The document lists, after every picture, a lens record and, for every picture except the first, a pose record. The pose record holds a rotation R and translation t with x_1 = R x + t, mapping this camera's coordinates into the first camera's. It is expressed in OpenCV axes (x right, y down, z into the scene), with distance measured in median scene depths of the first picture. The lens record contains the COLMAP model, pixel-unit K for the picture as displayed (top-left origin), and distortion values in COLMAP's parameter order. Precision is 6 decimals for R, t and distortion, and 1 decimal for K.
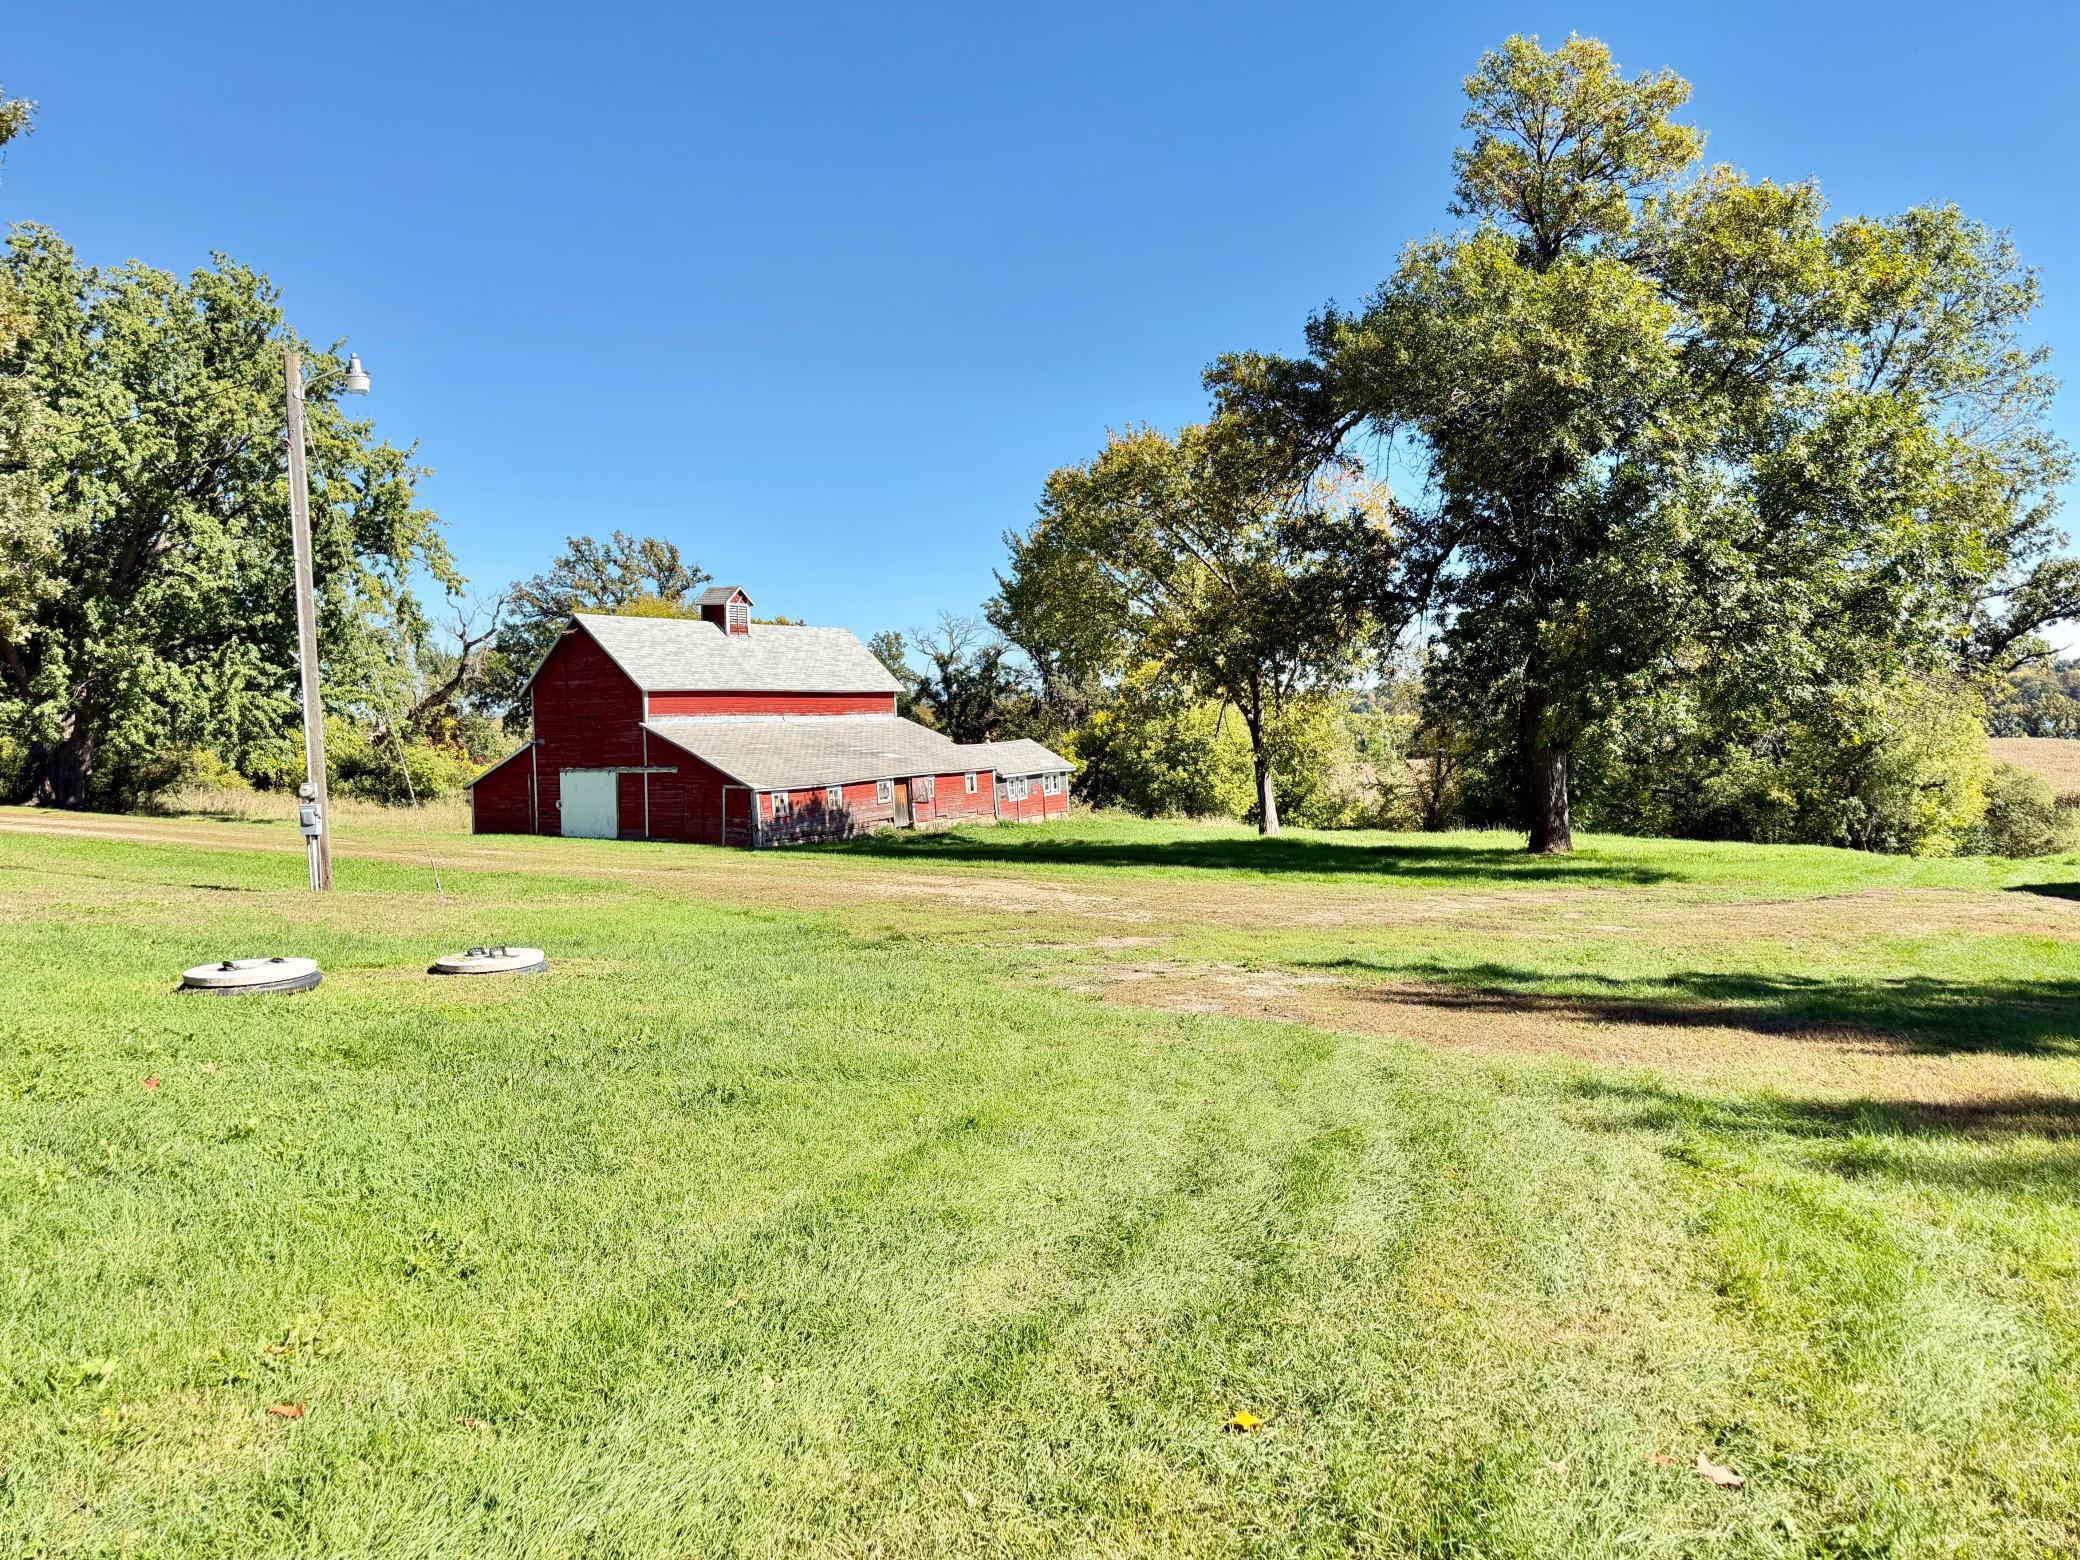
lens RADIAL K [[1447.9, 0, 1040.0], [0, 1447.9, 780.0], [0, 0, 1]] dist [0.166713, -0.234225]
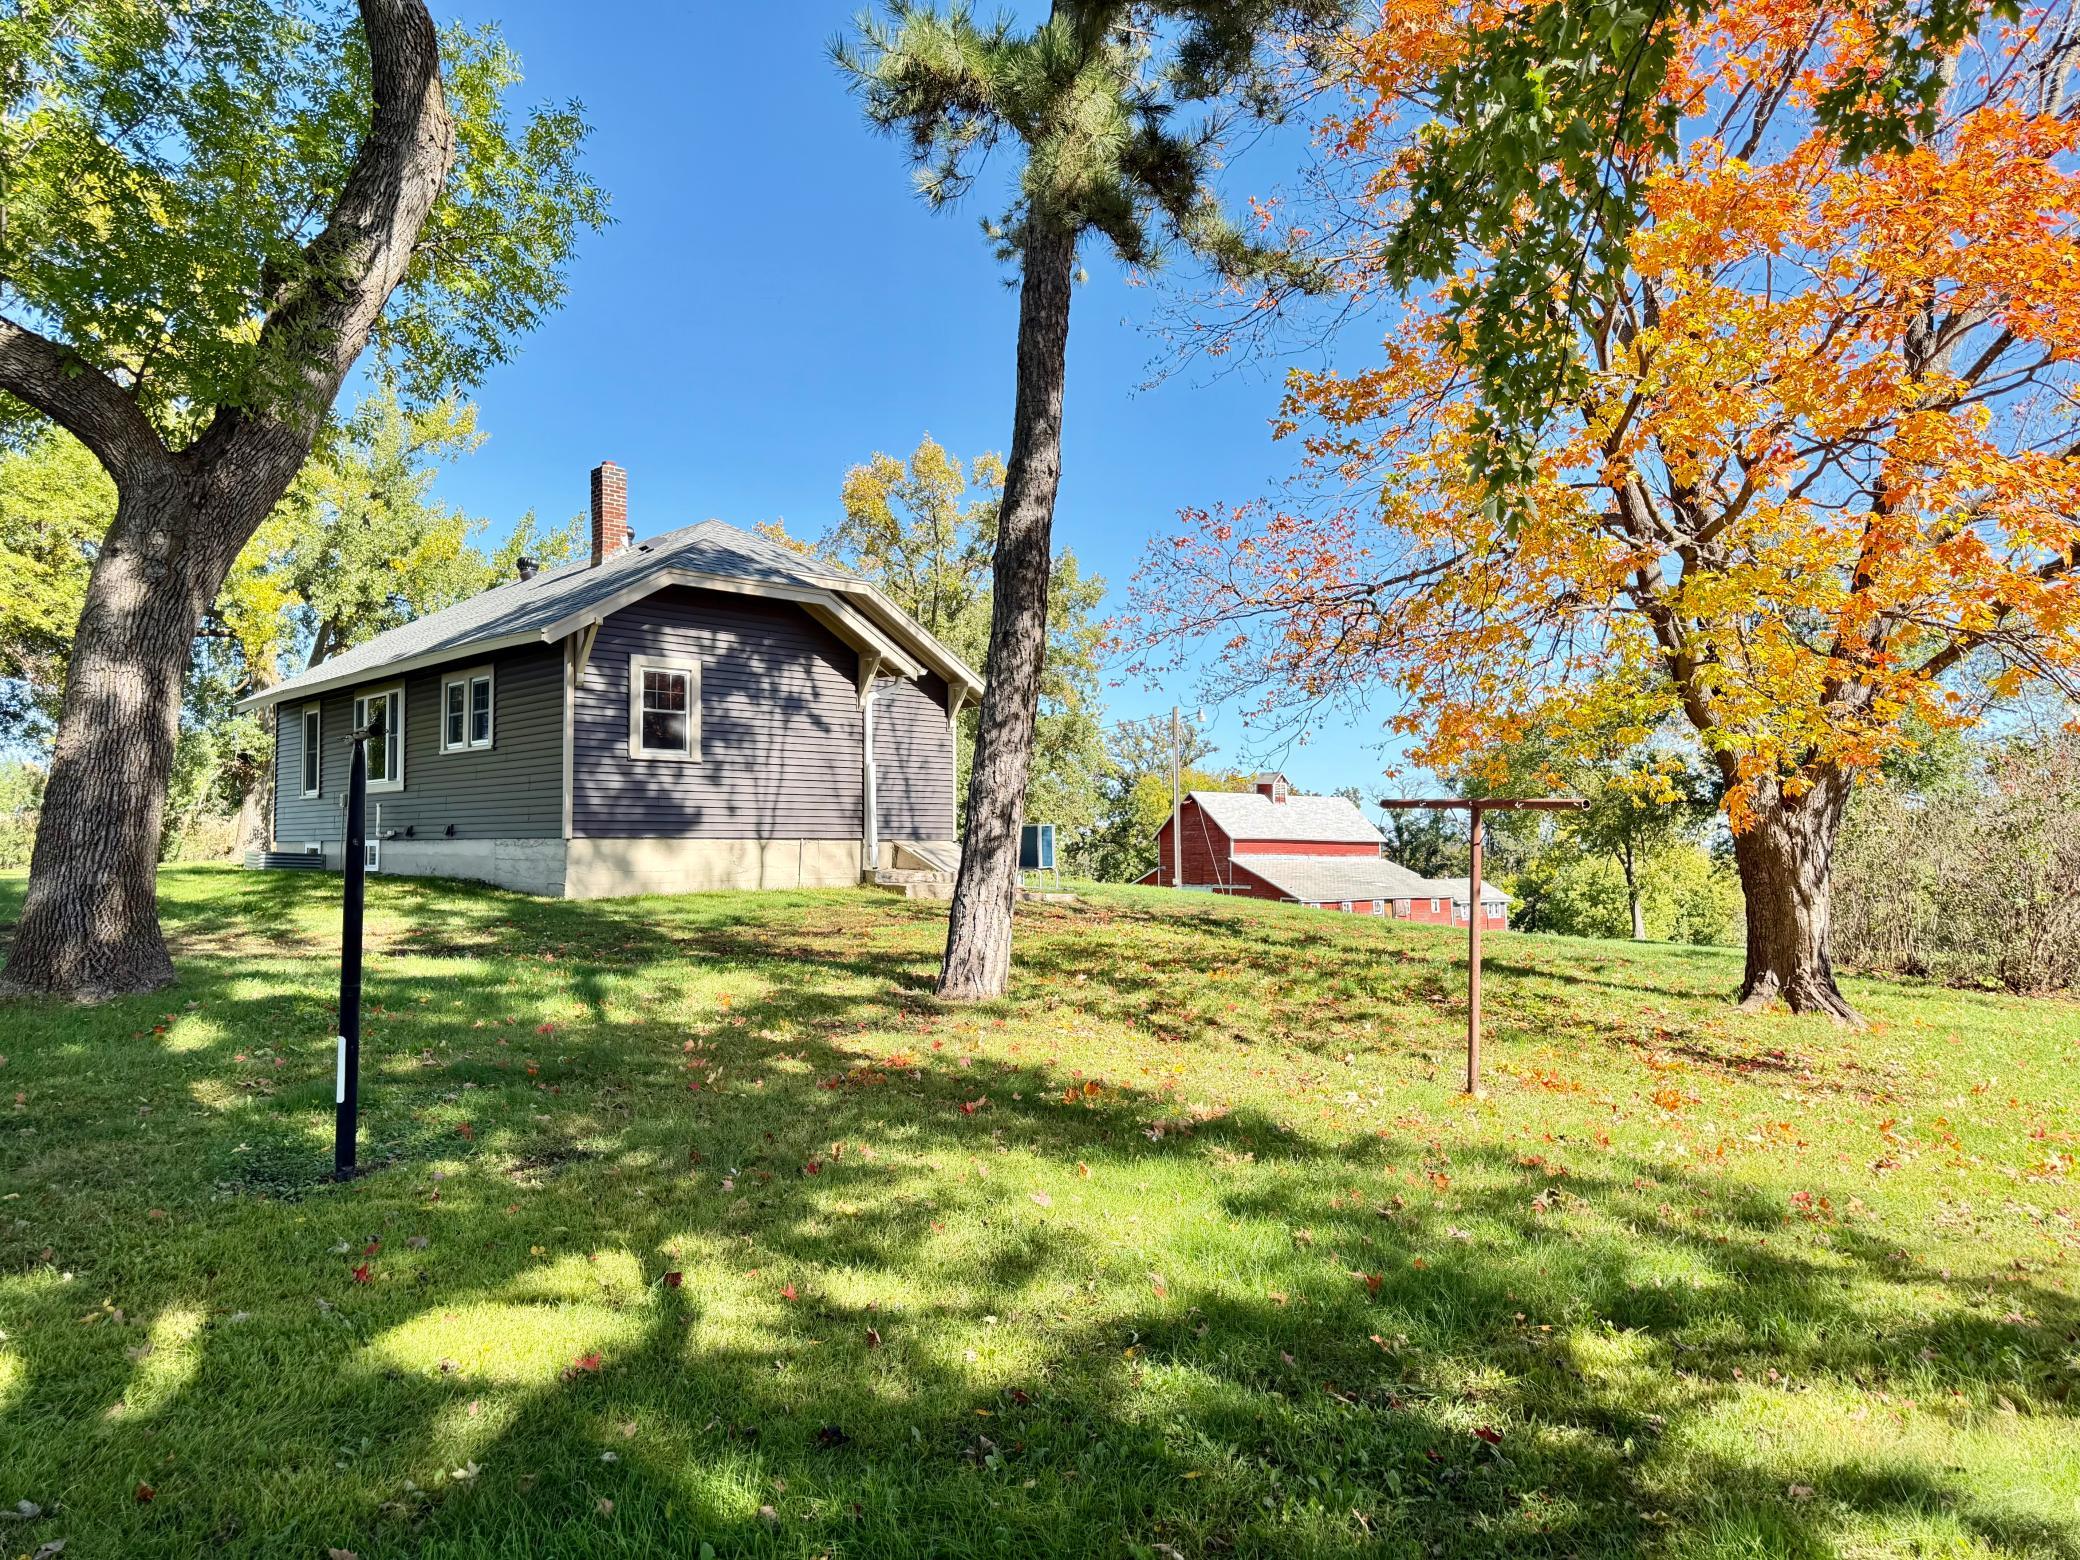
lens RADIAL K [[1447.9, 0, 1040.0], [0, 1447.9, 780.0], [0, 0, 1]] dist [0.166713, -0.234225]
pose [[0.958091, 0.013270, -0.286156, -0.008151], [-0.040691, 0.995102, -0.090095, 0.025350], [0.283559, 0.097963, 0.953938, -0.535895]]
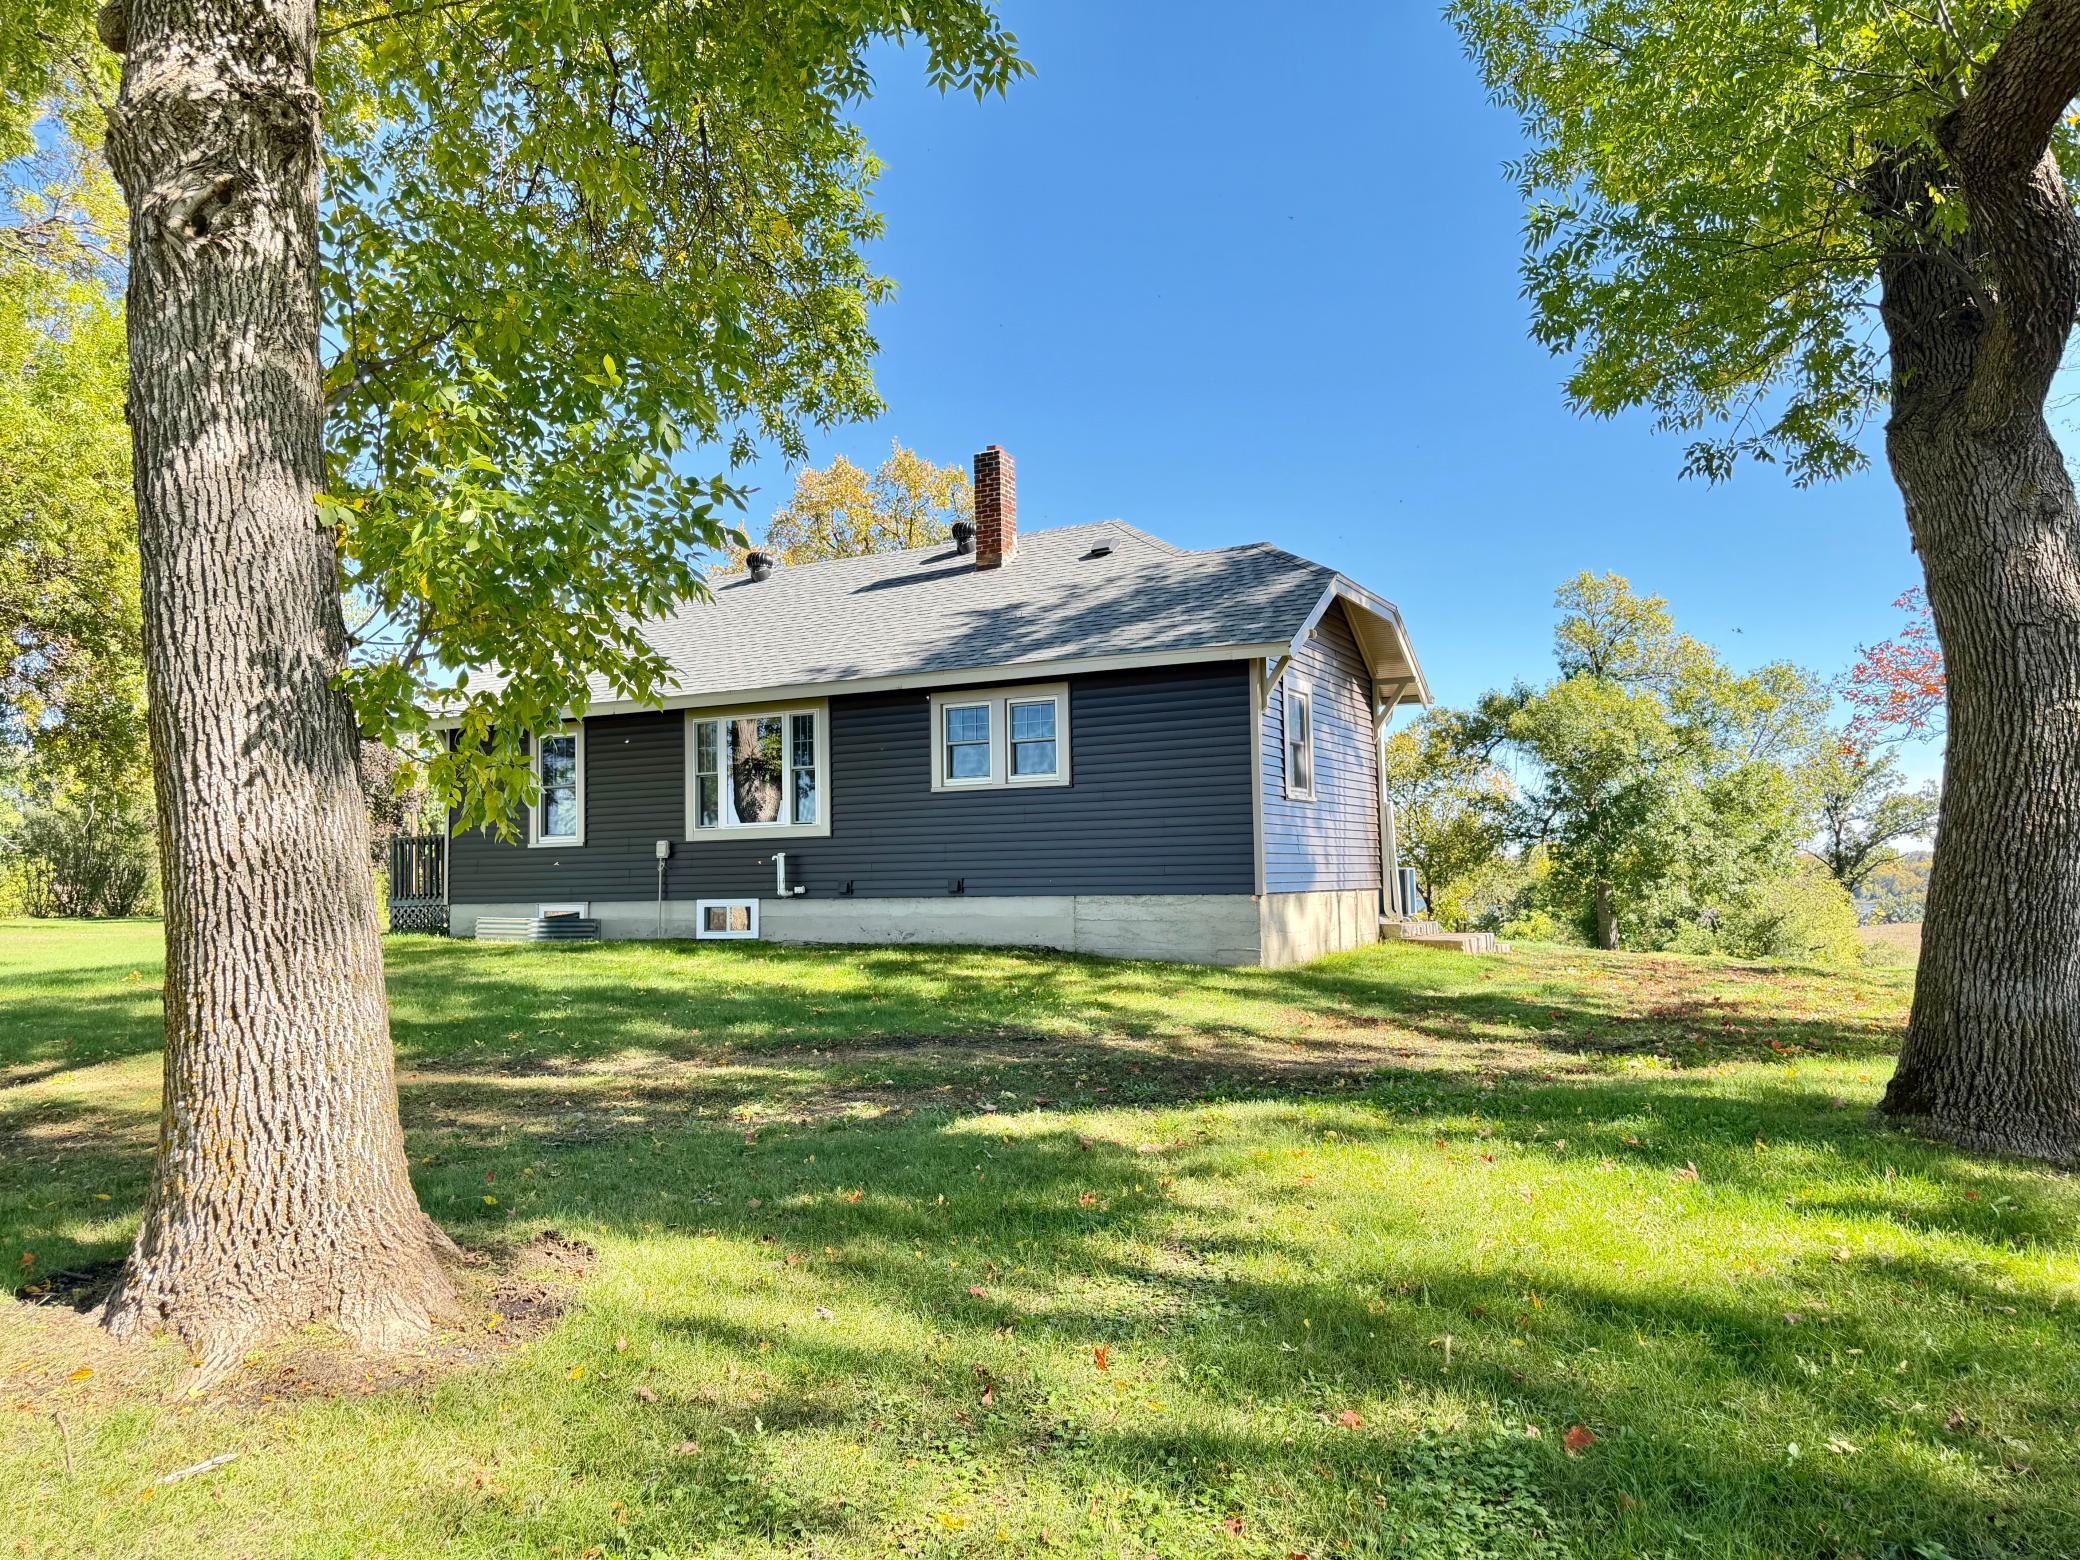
lens RADIAL K [[1447.9, 0, 1040.0], [0, 1447.9, 780.0], [0, 0, 1]] dist [0.166713, -0.234225]
pose [[0.998931, 0.011148, 0.044854, -0.275848], [-0.005613, 0.992554, -0.121679, 0.024942], [-0.045877, 0.121297, 0.991555, -0.516907]]
